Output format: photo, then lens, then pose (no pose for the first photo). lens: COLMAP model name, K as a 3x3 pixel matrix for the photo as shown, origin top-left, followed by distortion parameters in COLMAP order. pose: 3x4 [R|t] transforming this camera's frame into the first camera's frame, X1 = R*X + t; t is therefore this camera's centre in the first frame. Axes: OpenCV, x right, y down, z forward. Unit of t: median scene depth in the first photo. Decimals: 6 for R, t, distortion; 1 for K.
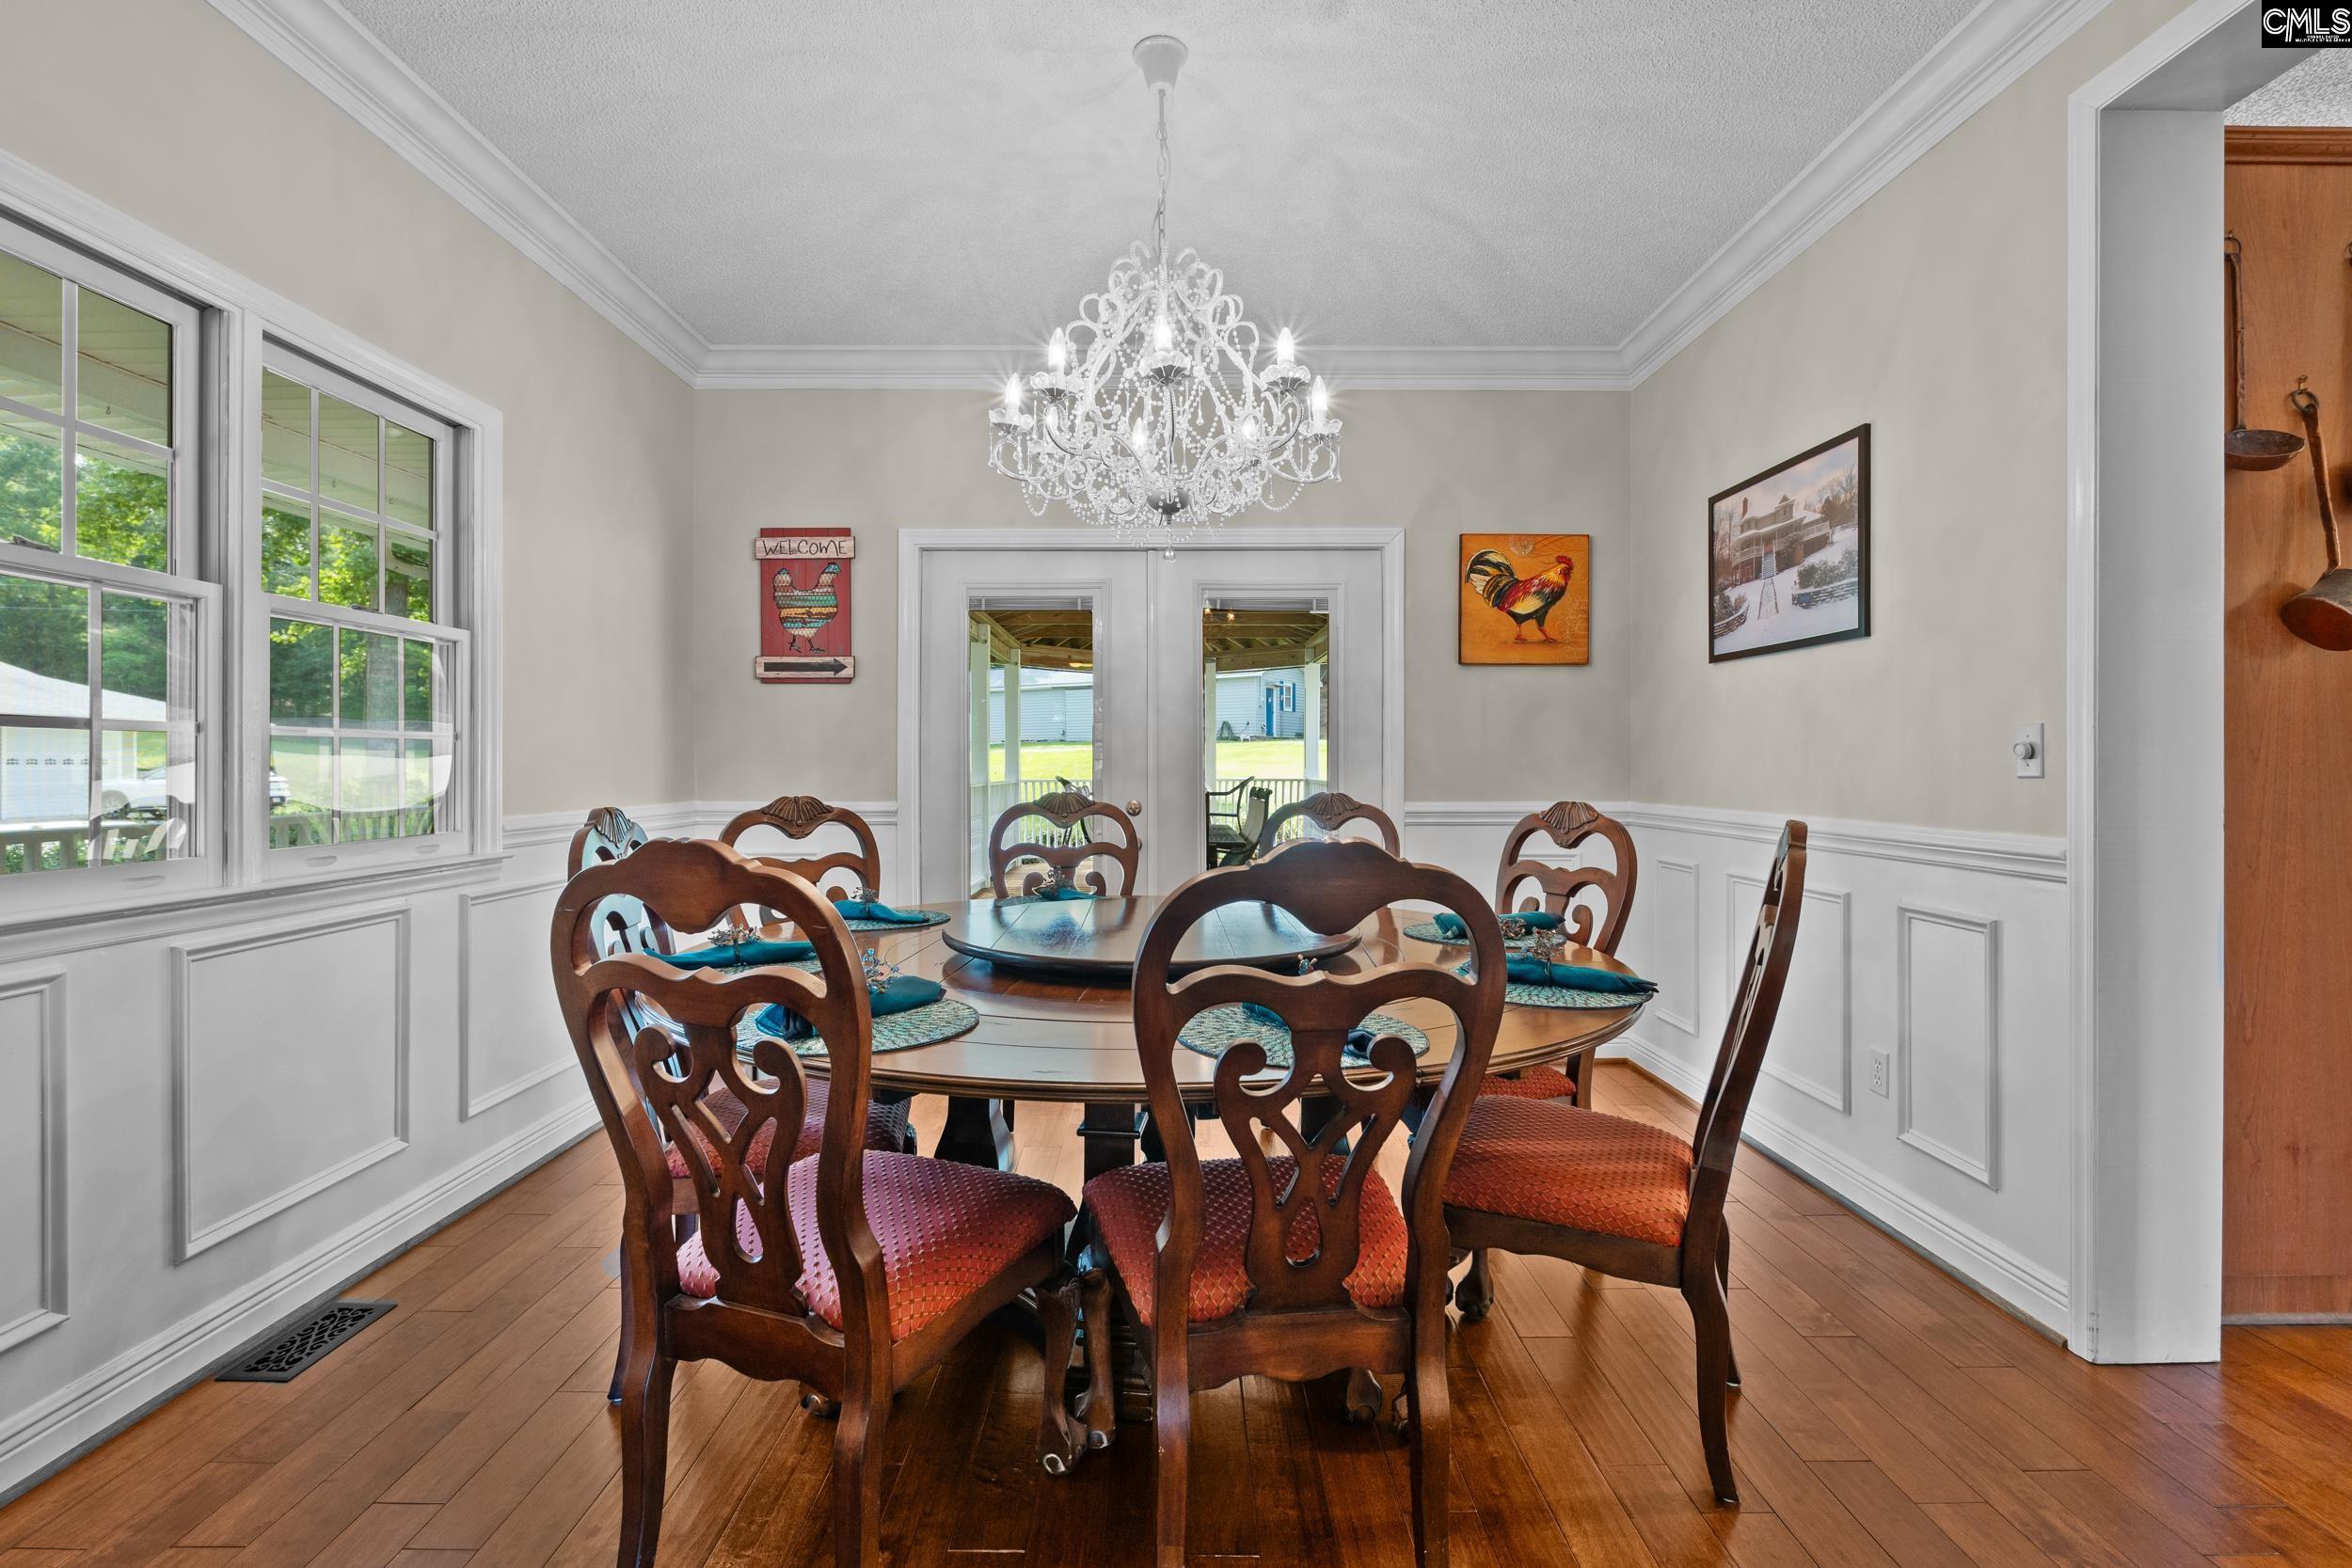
lens RADIAL K [[1078.6, 0, 1159.3], [0, 1078.6, 767.7], [0, 0, 1]] dist [-0.004177, -0.000929]
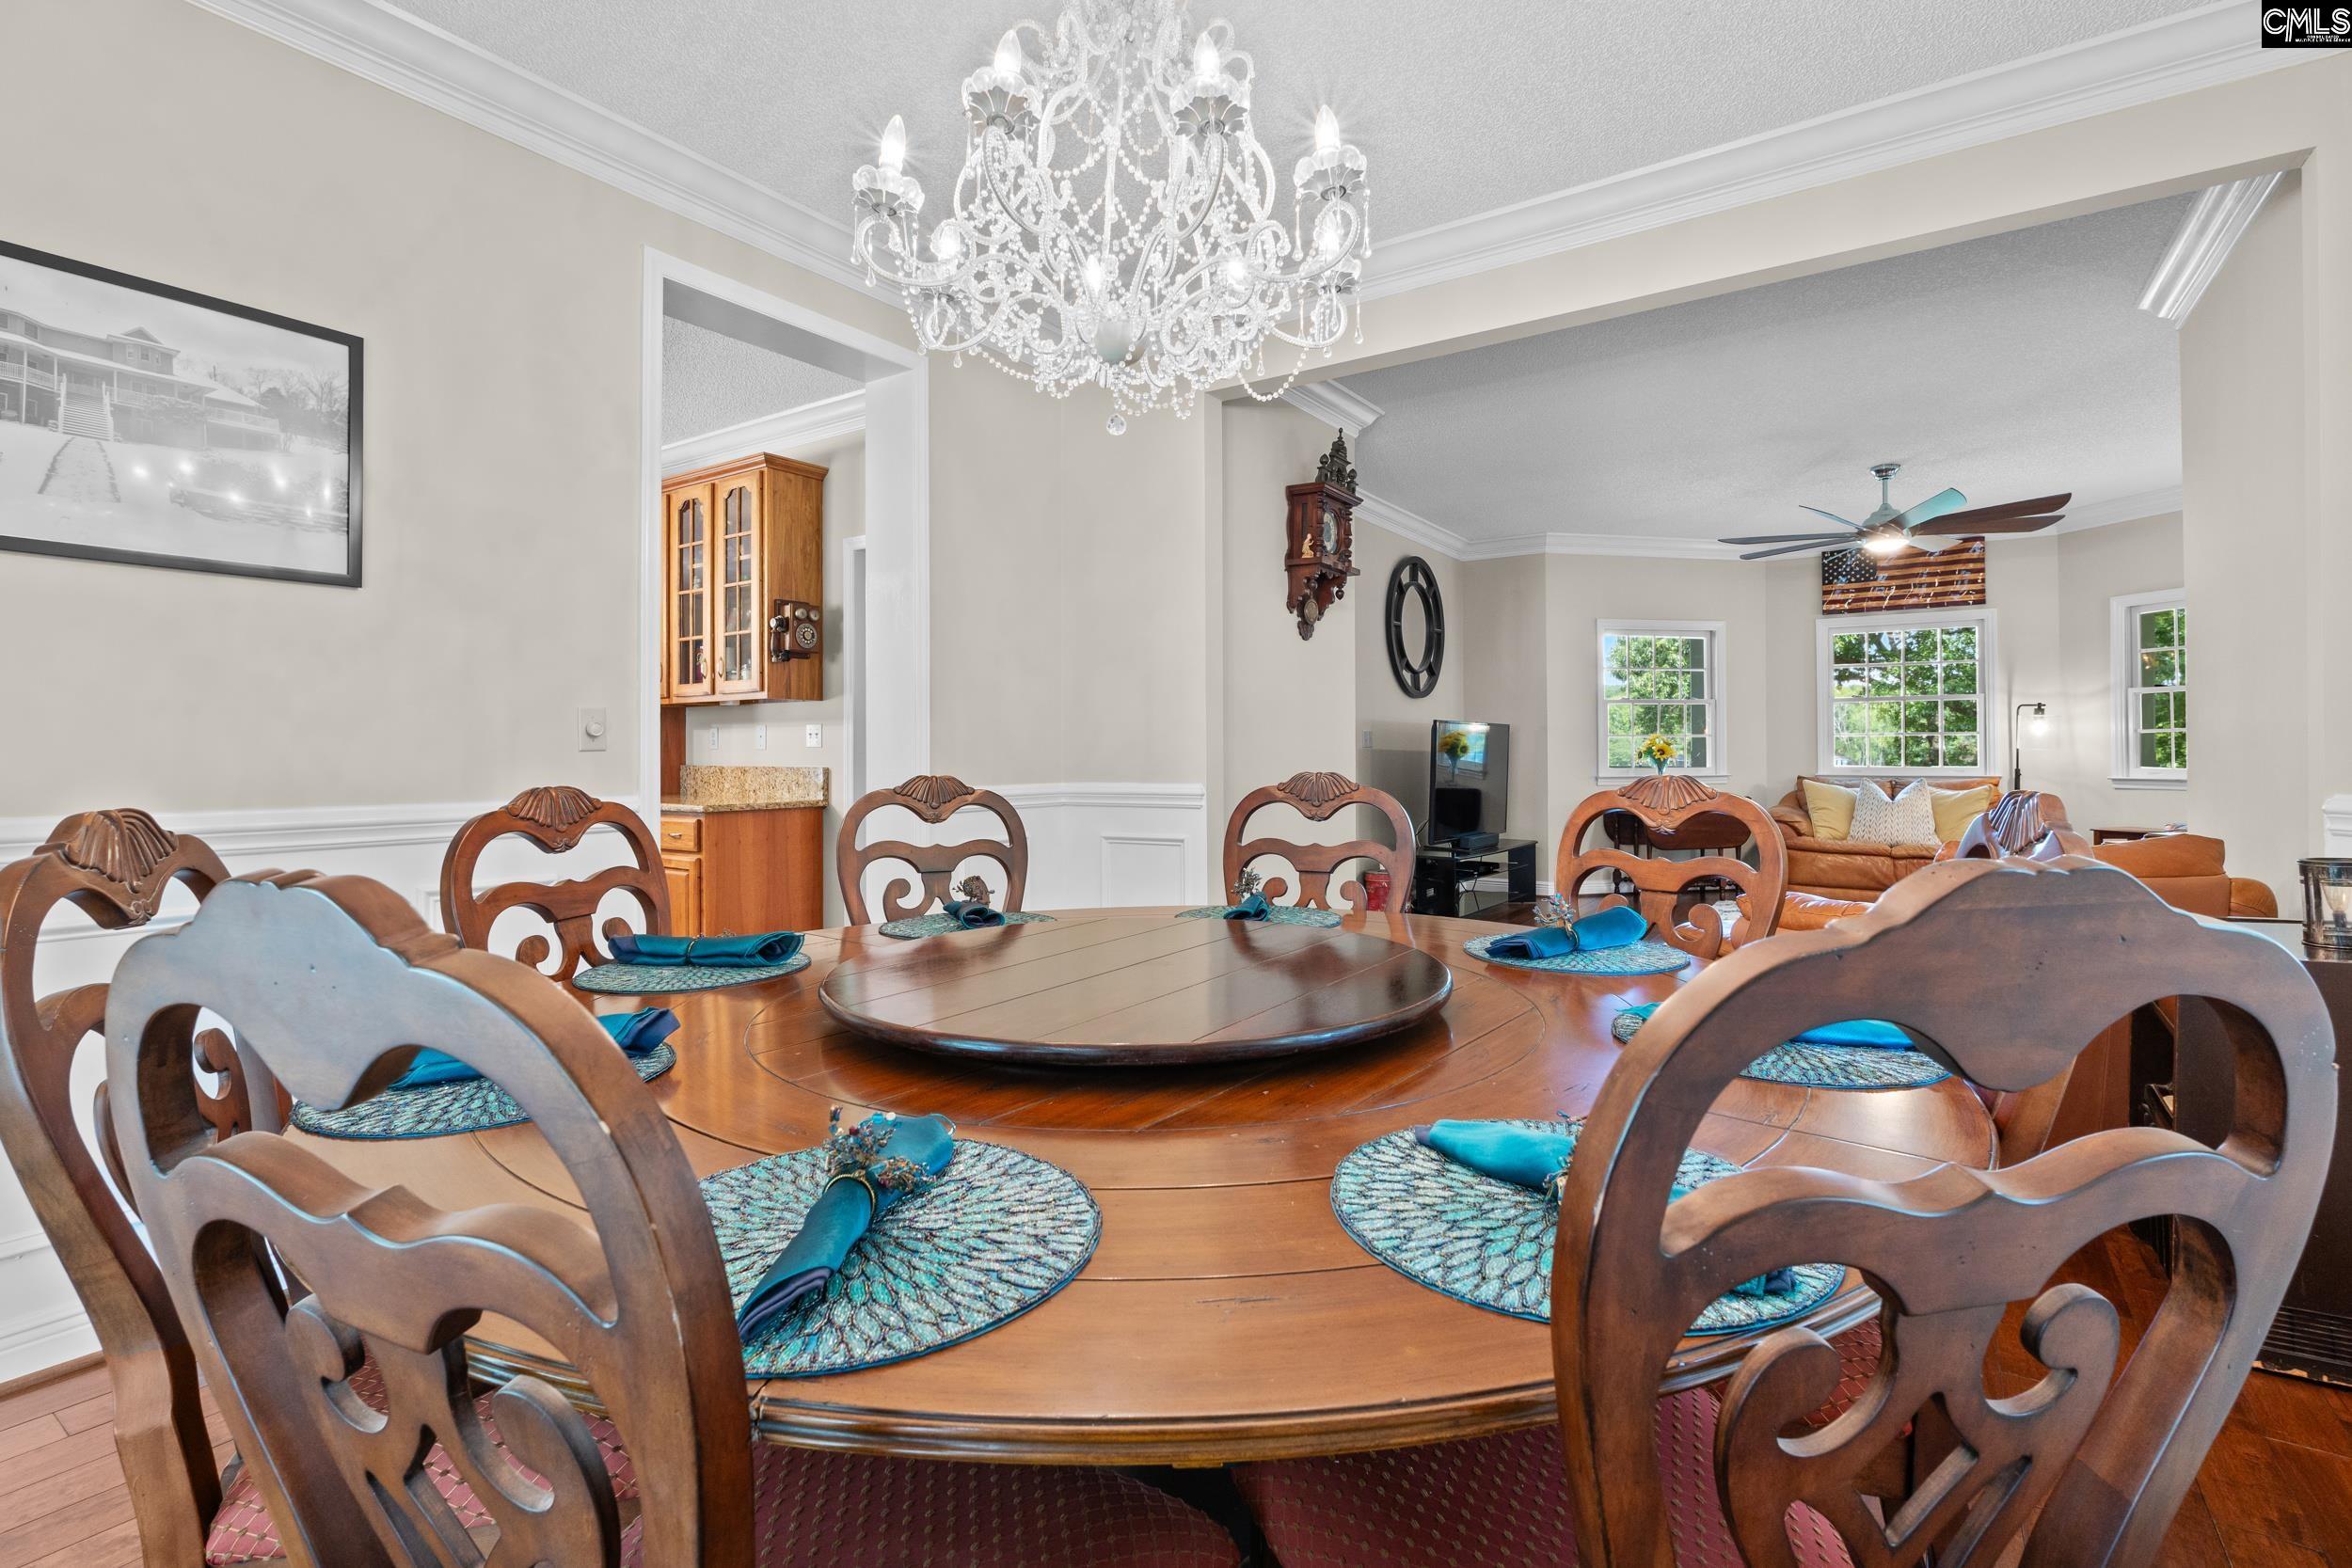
lens RADIAL K [[1078.6, 0, 1167.8], [0, 1078.6, 762.7], [0, 0, 1]] dist [-0.004177, -0.000929]
pose [[-0.835465, -0.001965, 0.549540, -0.270231], [0.007248, 0.999867, 0.014595, 0.006604], [-0.549496, 0.016177, -0.835340, 1.070481]]
